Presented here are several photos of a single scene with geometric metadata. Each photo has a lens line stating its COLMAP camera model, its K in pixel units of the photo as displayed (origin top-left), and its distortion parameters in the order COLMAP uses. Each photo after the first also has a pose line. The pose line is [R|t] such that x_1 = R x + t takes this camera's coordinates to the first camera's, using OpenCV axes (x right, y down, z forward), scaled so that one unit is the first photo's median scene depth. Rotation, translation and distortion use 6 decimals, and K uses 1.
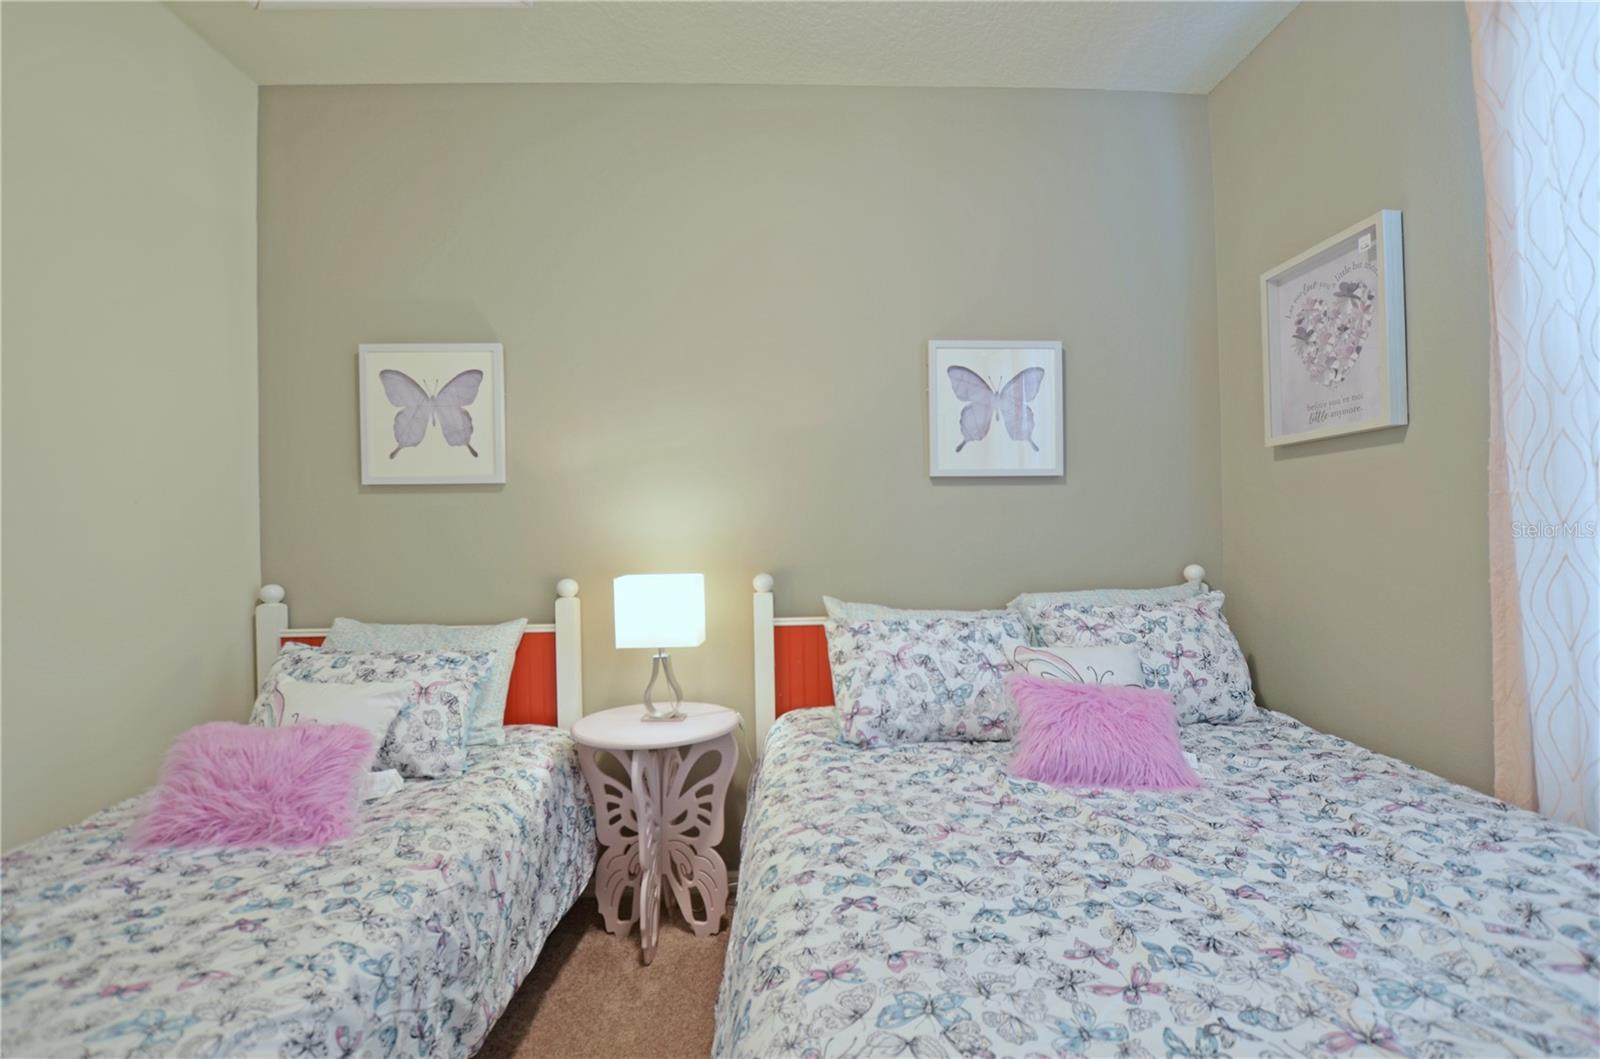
lens RADIAL K [[752.9, 0, 807.9], [0, 752.9, 526.2], [0, 0, 1]] dist [-0.025795, 0.002070]
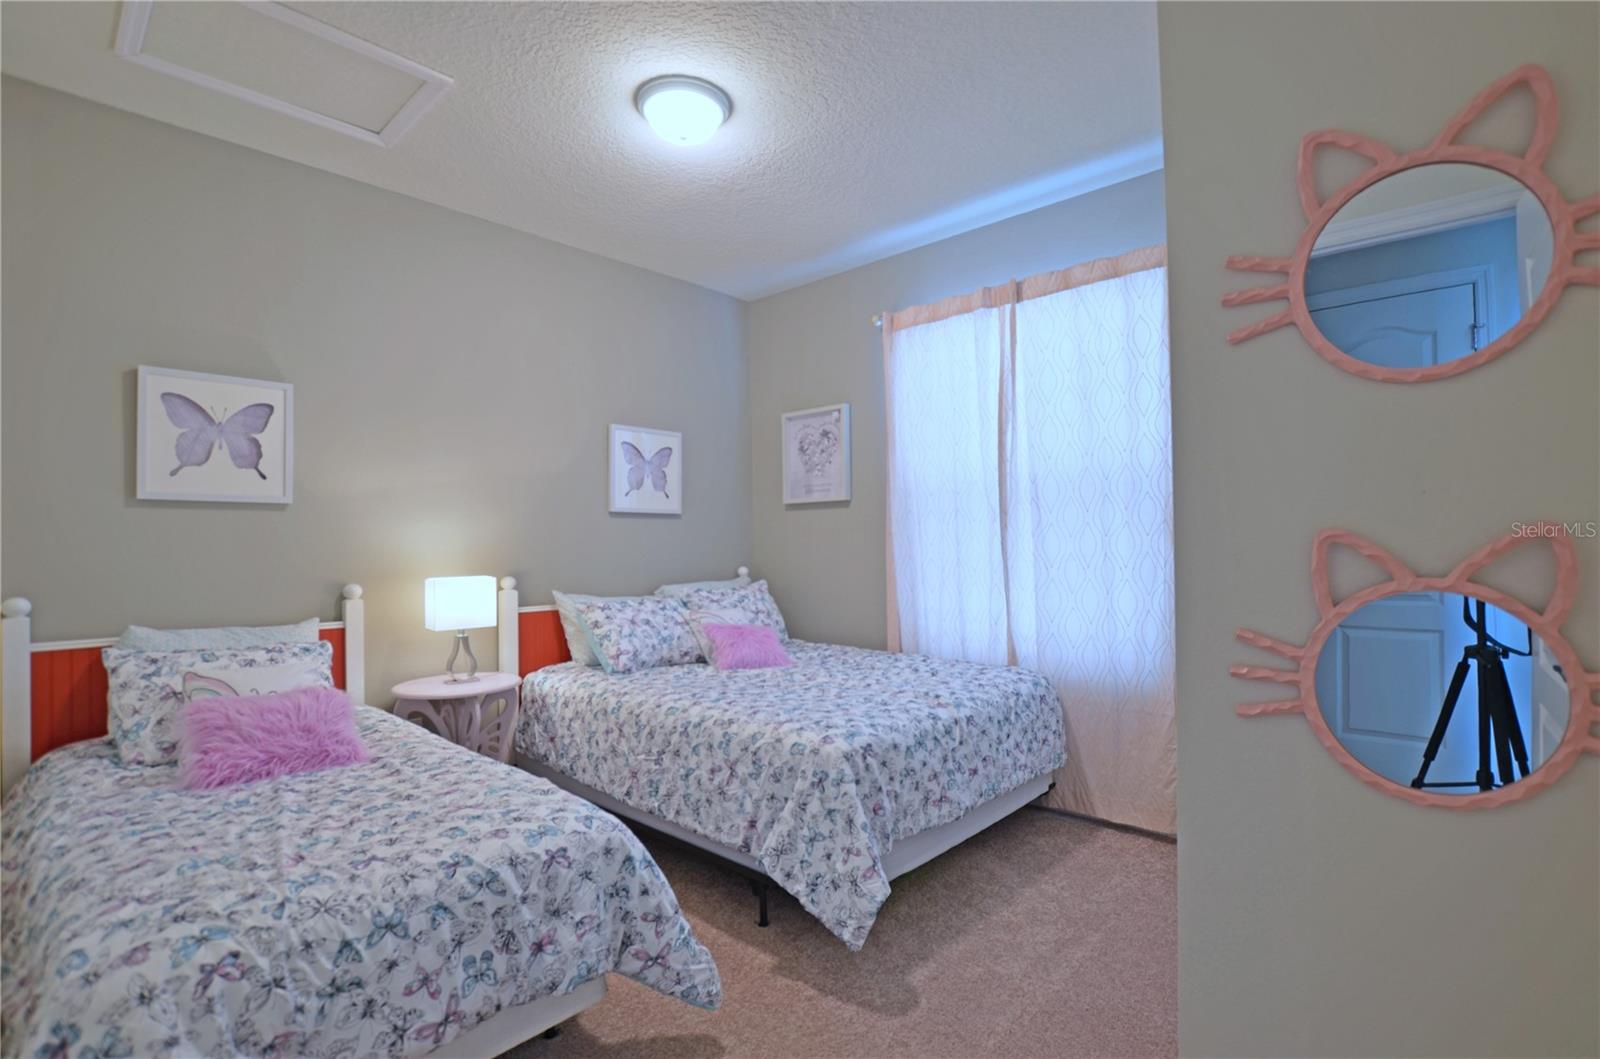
lens RADIAL K [[752.9, 0, 798.1], [0, 752.9, 534.5], [0, 0, 1]] dist [-0.025795, 0.002070]
pose [[0.718409, 0.017528, 0.695400, -0.704294], [-0.006805, 0.999812, -0.018170, 0.007103], [-0.695587, 0.008321, 0.718393, -0.417196]]
